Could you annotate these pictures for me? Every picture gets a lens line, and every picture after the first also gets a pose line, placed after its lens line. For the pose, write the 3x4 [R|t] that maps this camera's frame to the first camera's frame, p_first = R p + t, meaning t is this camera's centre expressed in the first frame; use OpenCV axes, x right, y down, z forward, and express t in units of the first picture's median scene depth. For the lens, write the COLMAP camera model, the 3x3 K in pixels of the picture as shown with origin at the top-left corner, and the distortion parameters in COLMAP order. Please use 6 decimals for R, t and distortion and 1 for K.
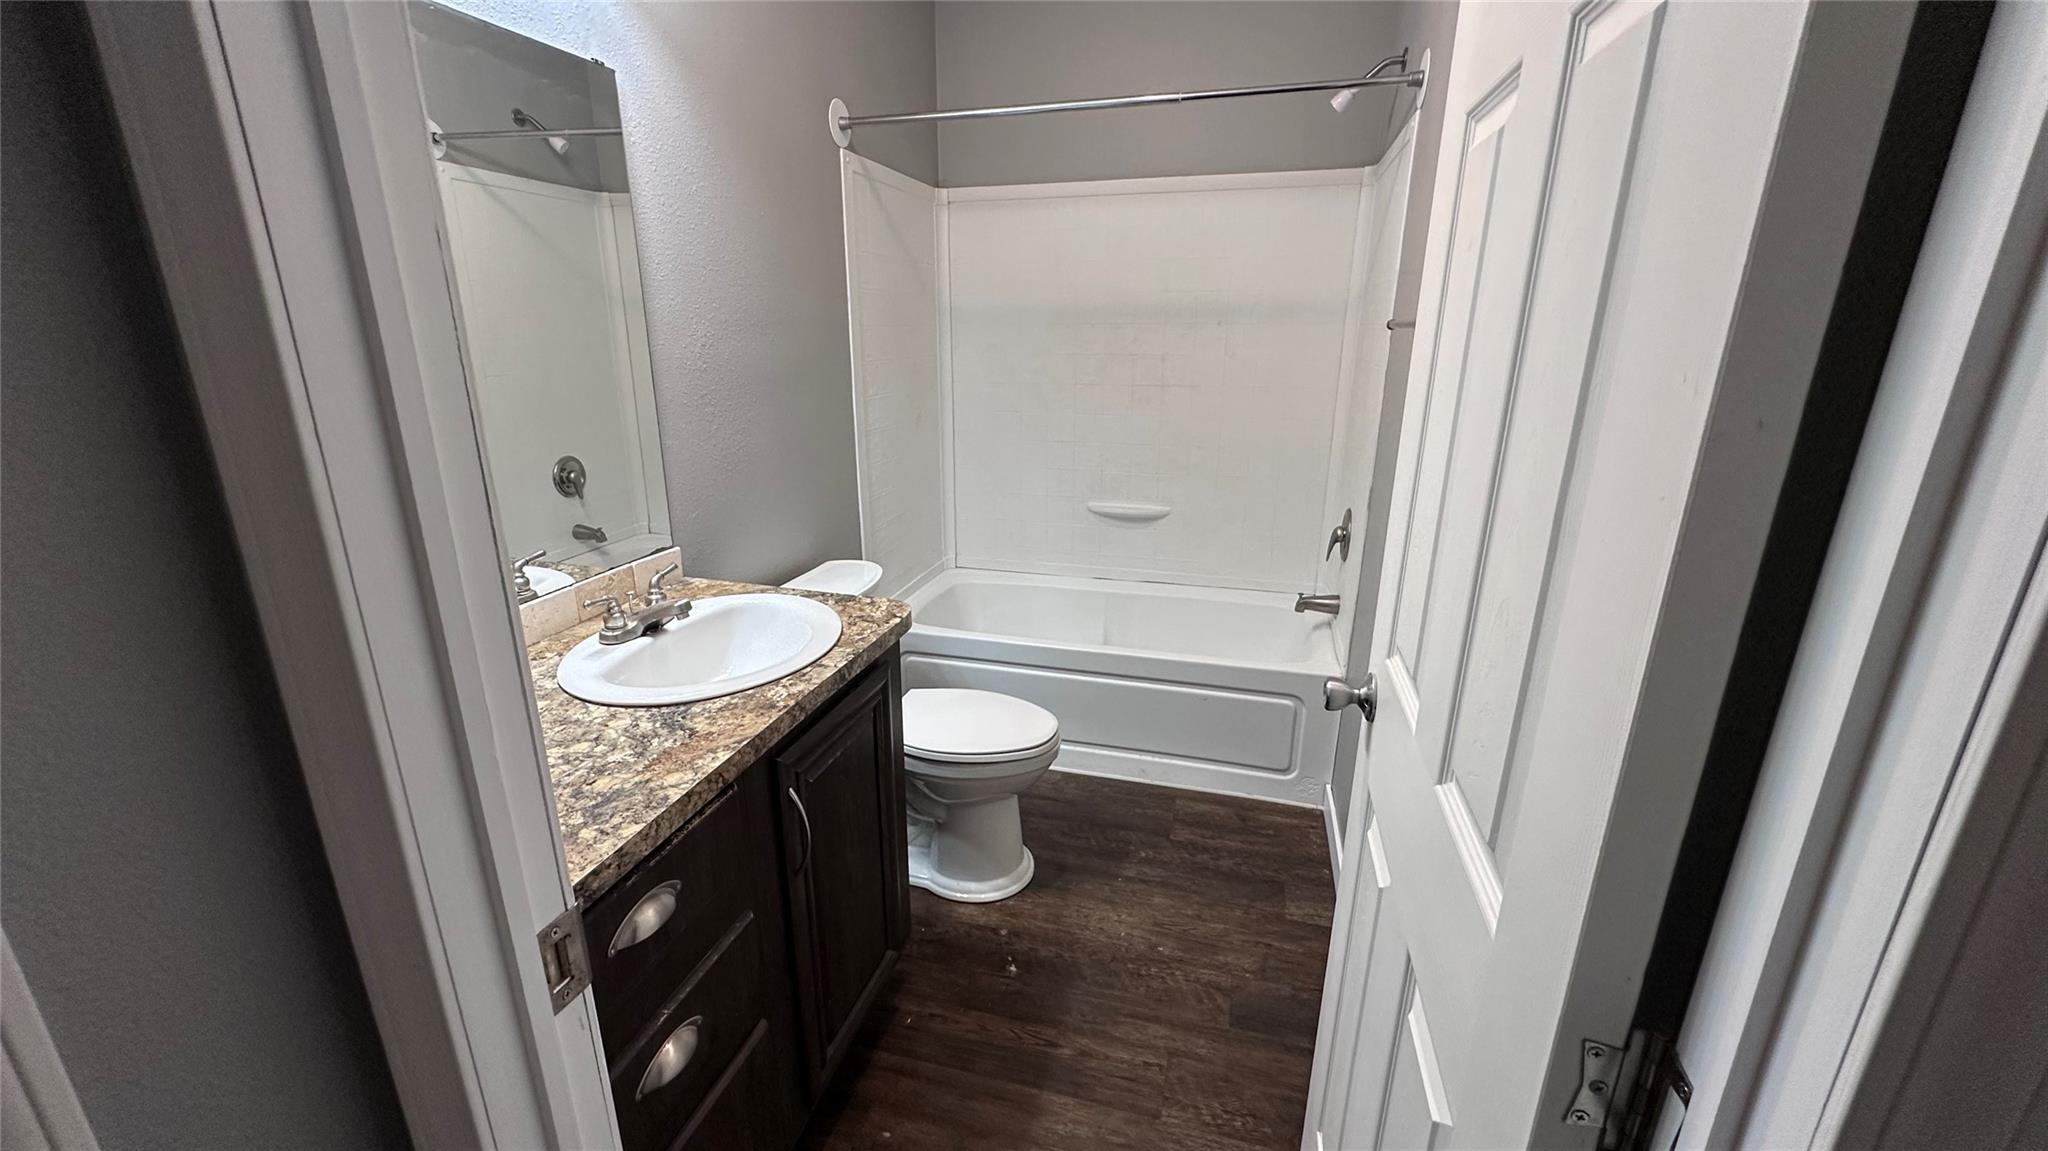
lens RADIAL K [[816.2, 0, 1024.8], [0, 816.2, 574.1], [0, 0, 1]] dist [-0.002768, -0.000360]
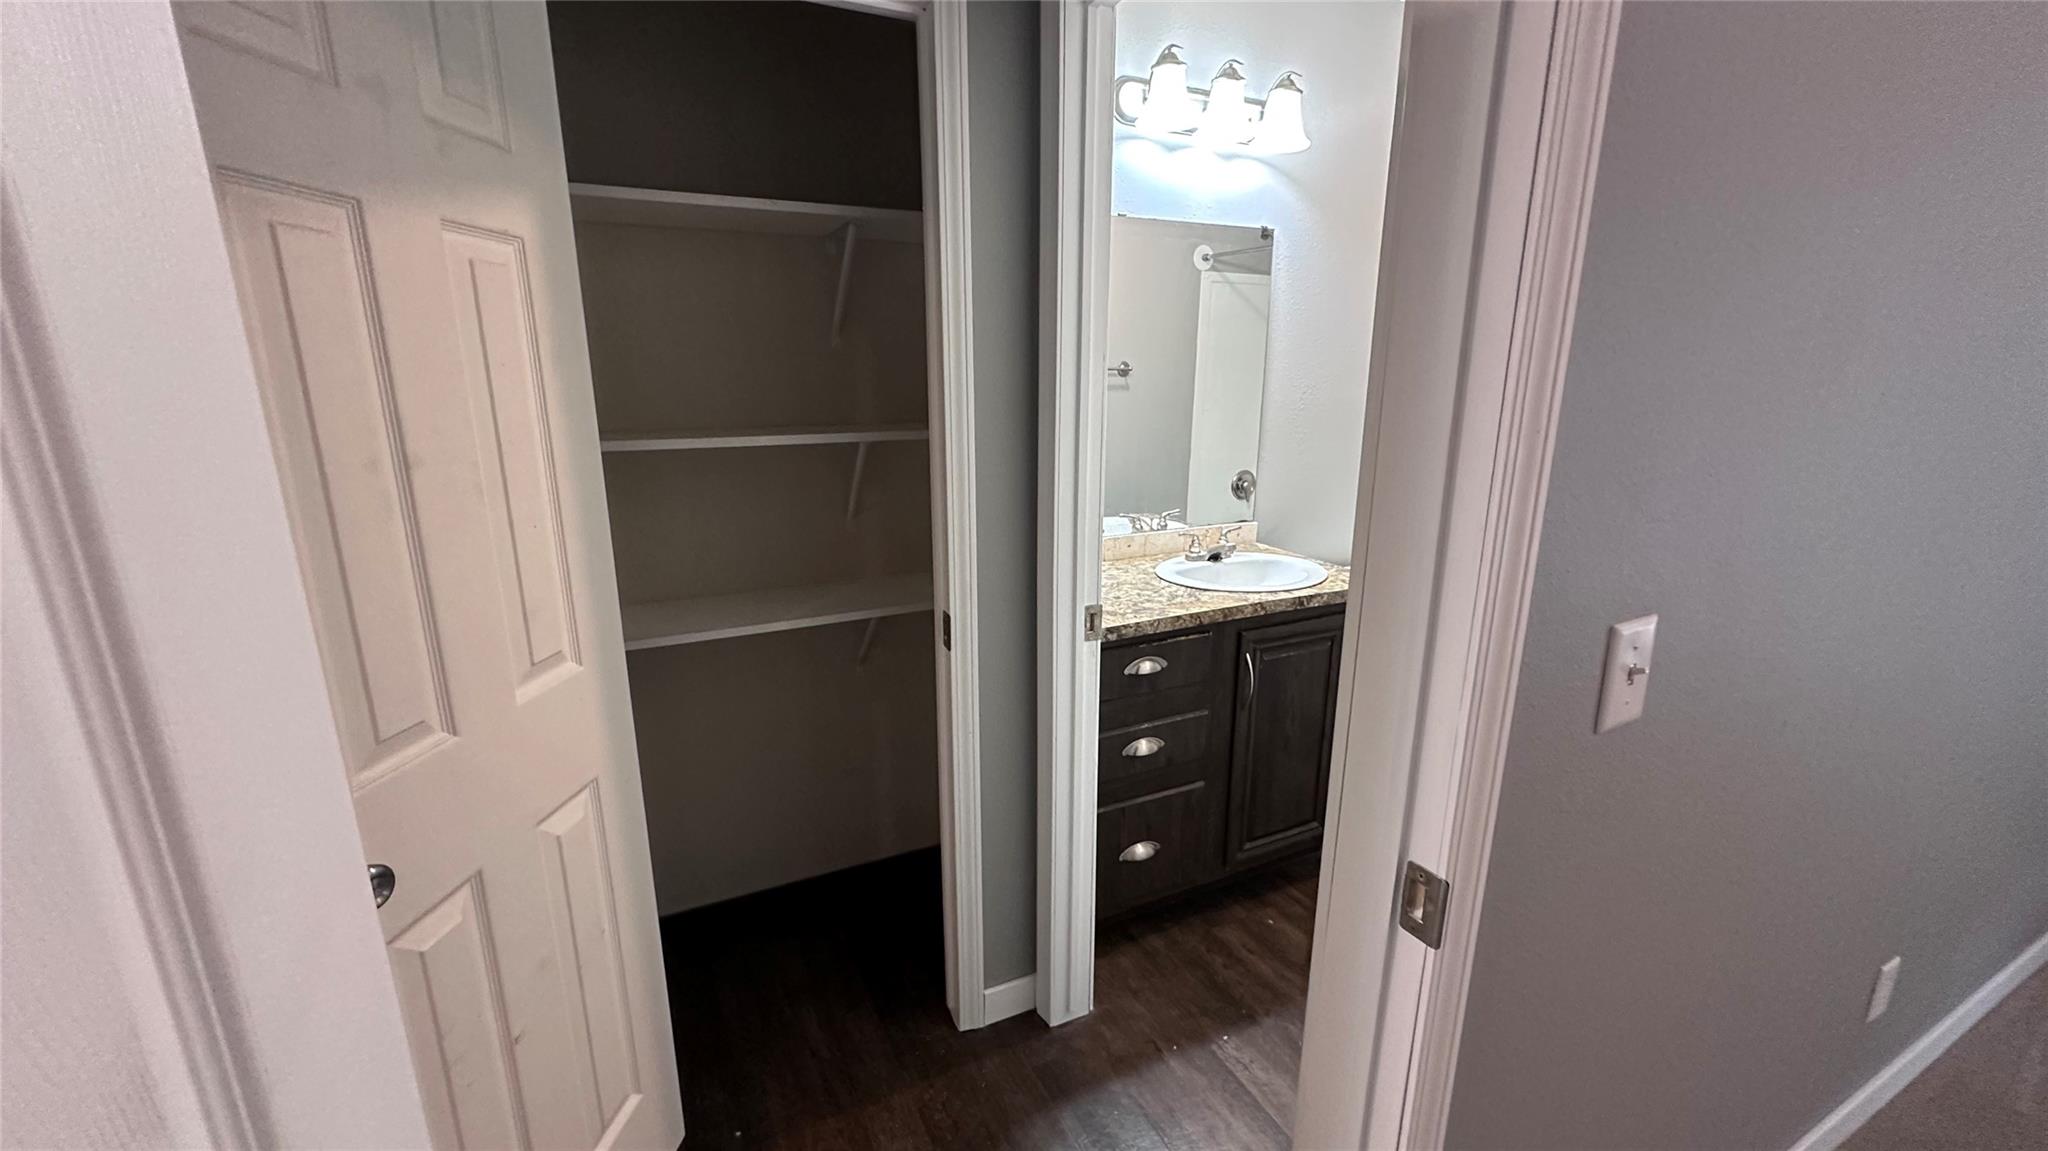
lens RADIAL K [[816.2, 0, 1024.0], [0, 816.2, 576.3], [0, 0, 1]] dist [-0.002768, -0.000360]
pose [[0.662576, 0.181161, -0.726756, 0.657031], [-0.217704, 0.974997, 0.044562, 0.146071], [0.716658, 0.128692, 0.685449, -0.548059]]
